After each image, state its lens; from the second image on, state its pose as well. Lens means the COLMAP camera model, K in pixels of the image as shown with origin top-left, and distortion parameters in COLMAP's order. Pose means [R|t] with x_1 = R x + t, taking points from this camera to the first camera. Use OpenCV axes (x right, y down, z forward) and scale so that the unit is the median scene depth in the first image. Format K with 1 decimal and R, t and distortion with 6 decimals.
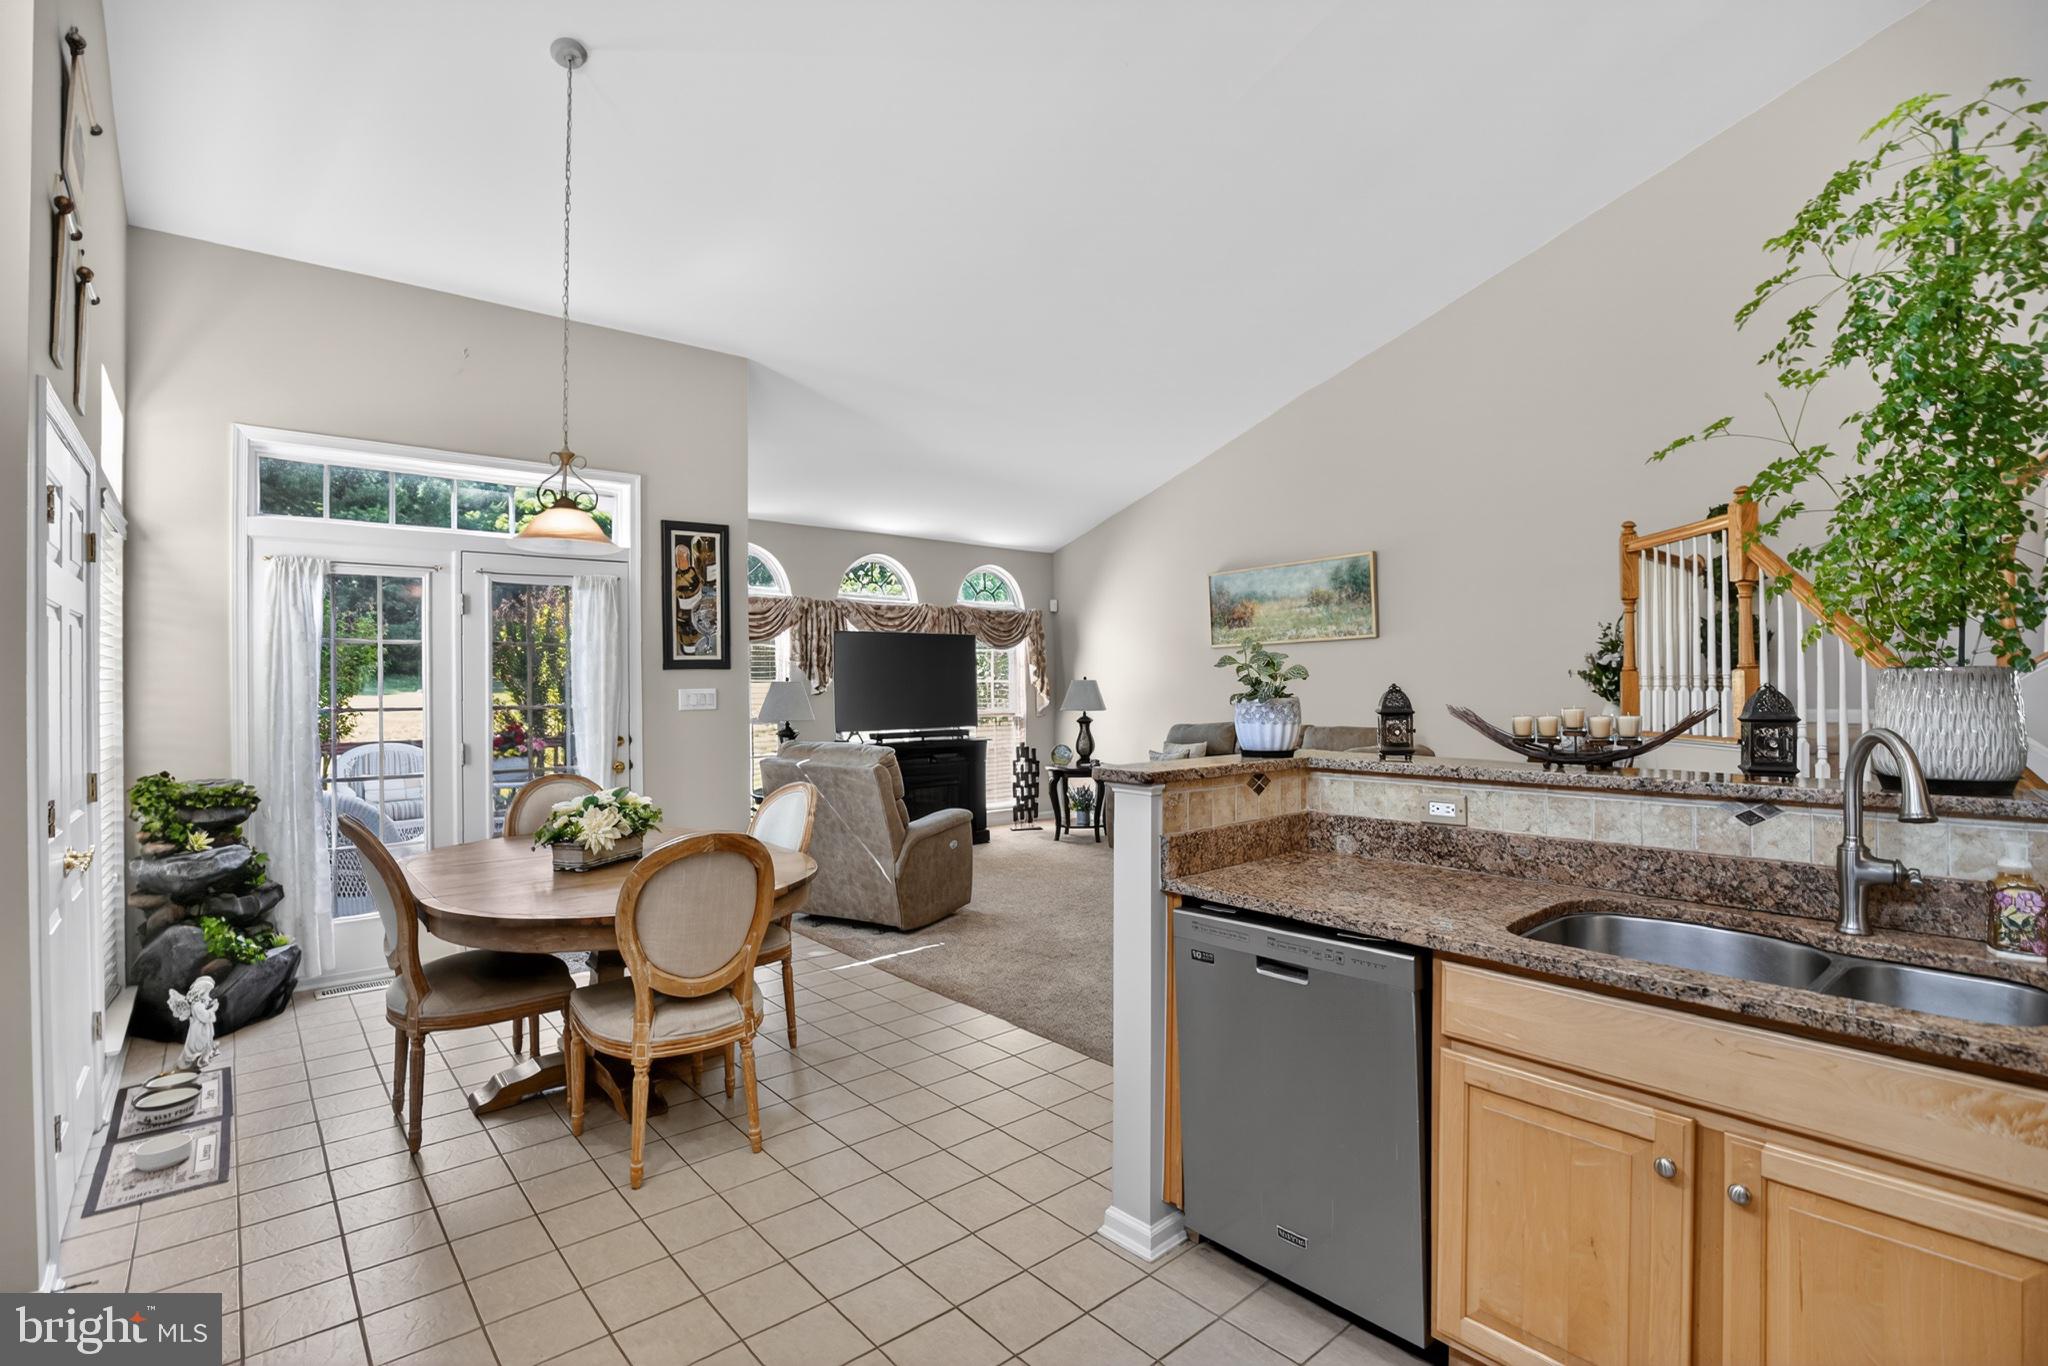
lens RADIAL K [[958.9, 0, 1044.7], [0, 958.9, 675.0], [0, 0, 1]] dist [-0.038185, 0.006997]
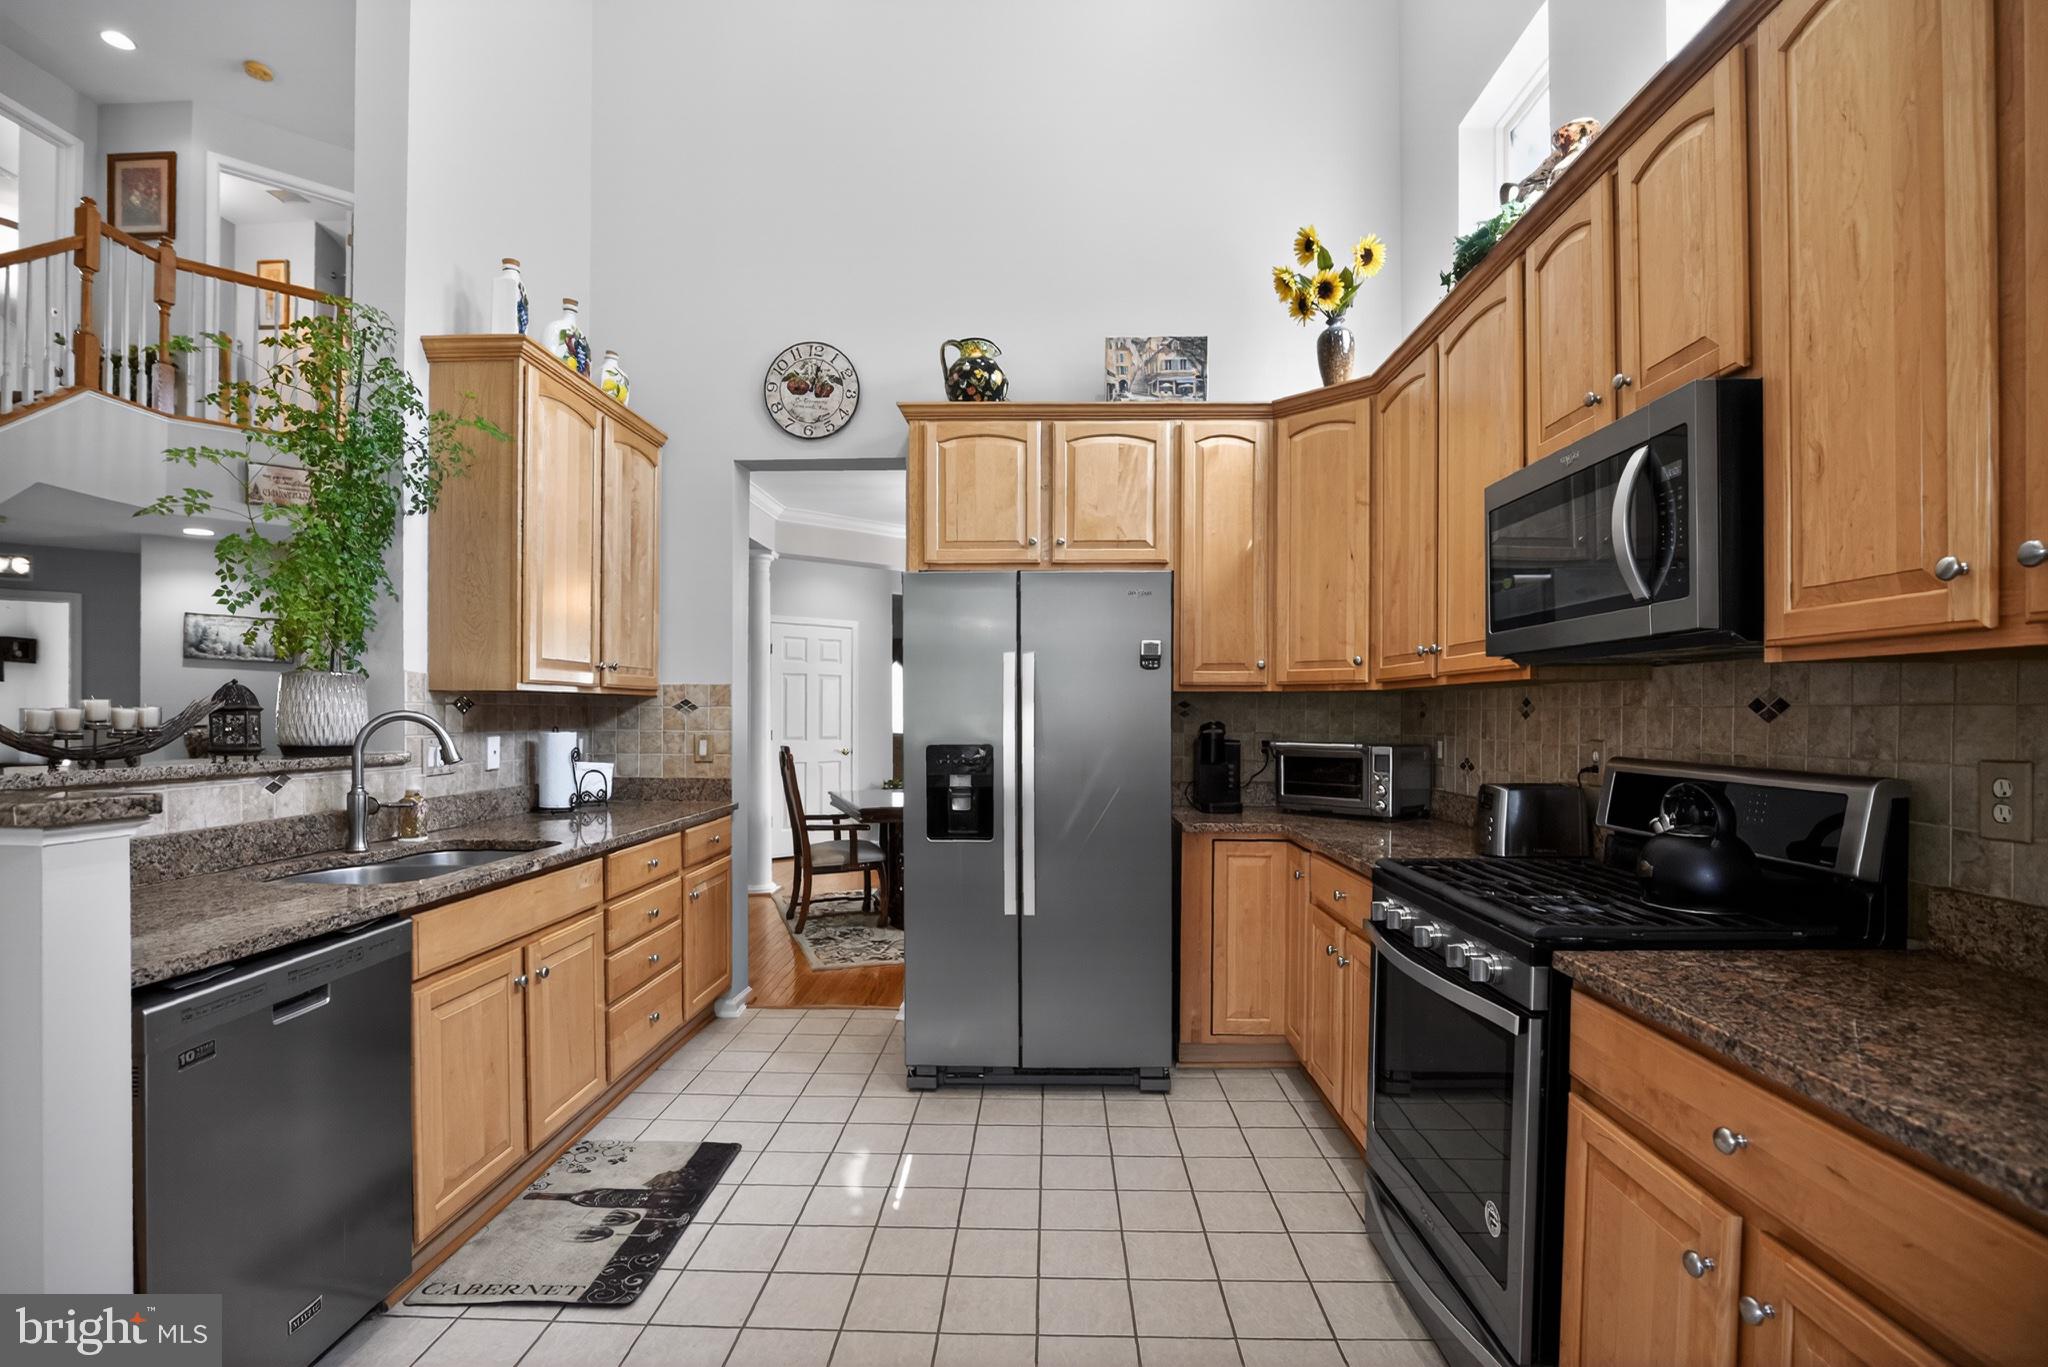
lens RADIAL K [[958.9, 0, 1012.2], [0, 958.9, 723.2], [0, 0, 1]] dist [-0.038185, 0.006997]
pose [[-0.724002, -0.002885, 0.689792, -0.299541], [-0.005532, 0.999983, -0.001623, 0.023769], [-0.689776, -0.004991, -0.724006, 0.453859]]
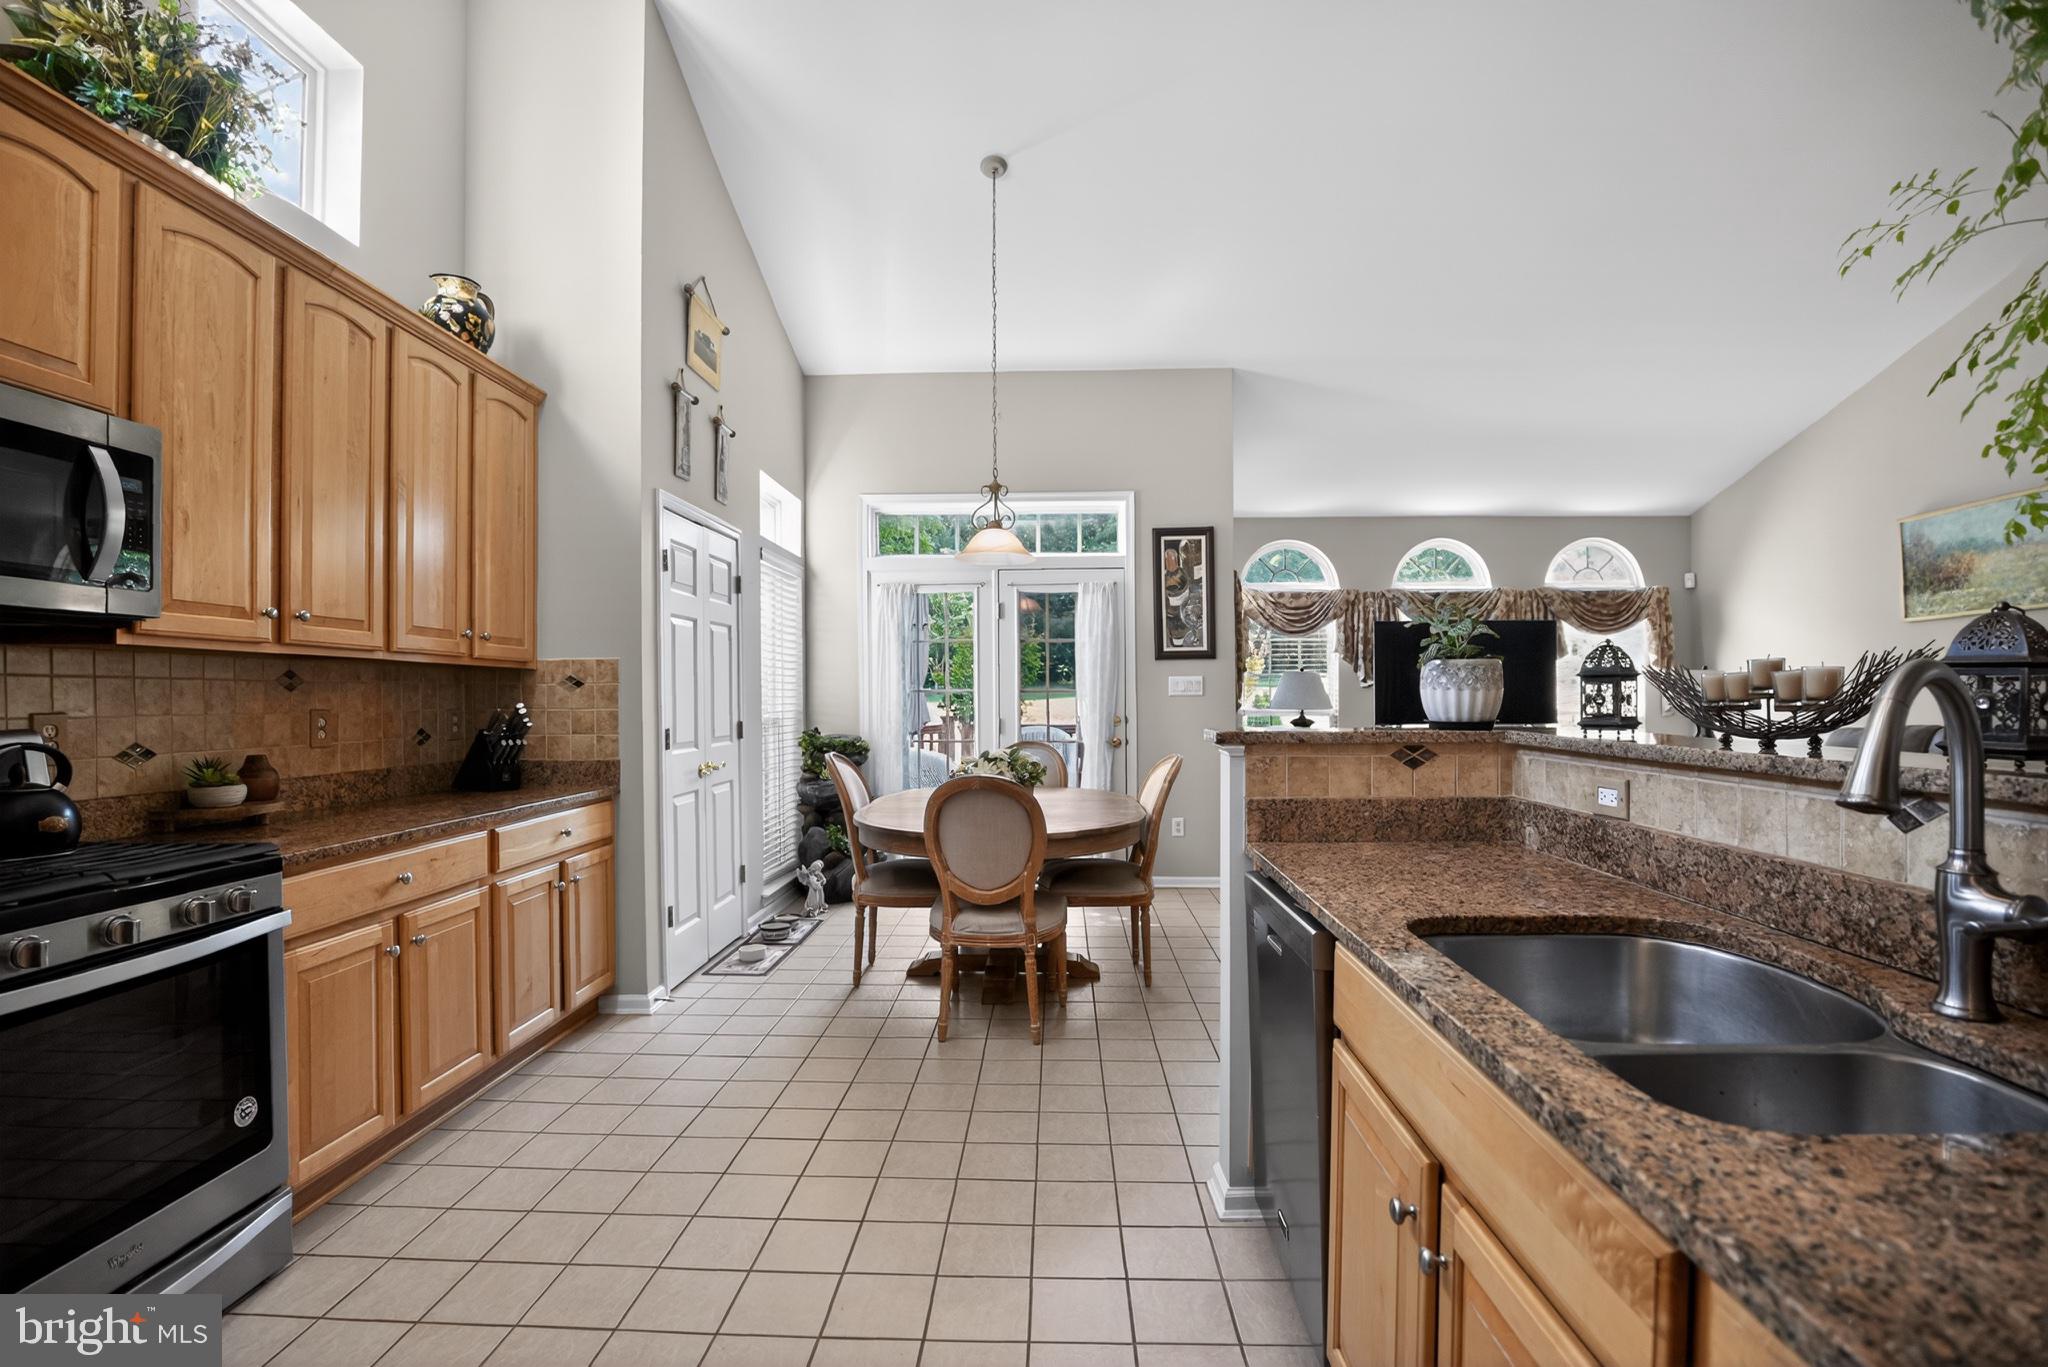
lens RADIAL K [[958.9, 0, 1017.9], [0, 958.9, 702.0], [0, 0, 1]] dist [-0.038185, 0.006997]
pose [[0.723535, 0.009723, -0.690219, 0.277940], [0.005156, 0.999797, 0.019489, 0.021989], [0.690268, -0.017660, 0.723338, 0.058481]]
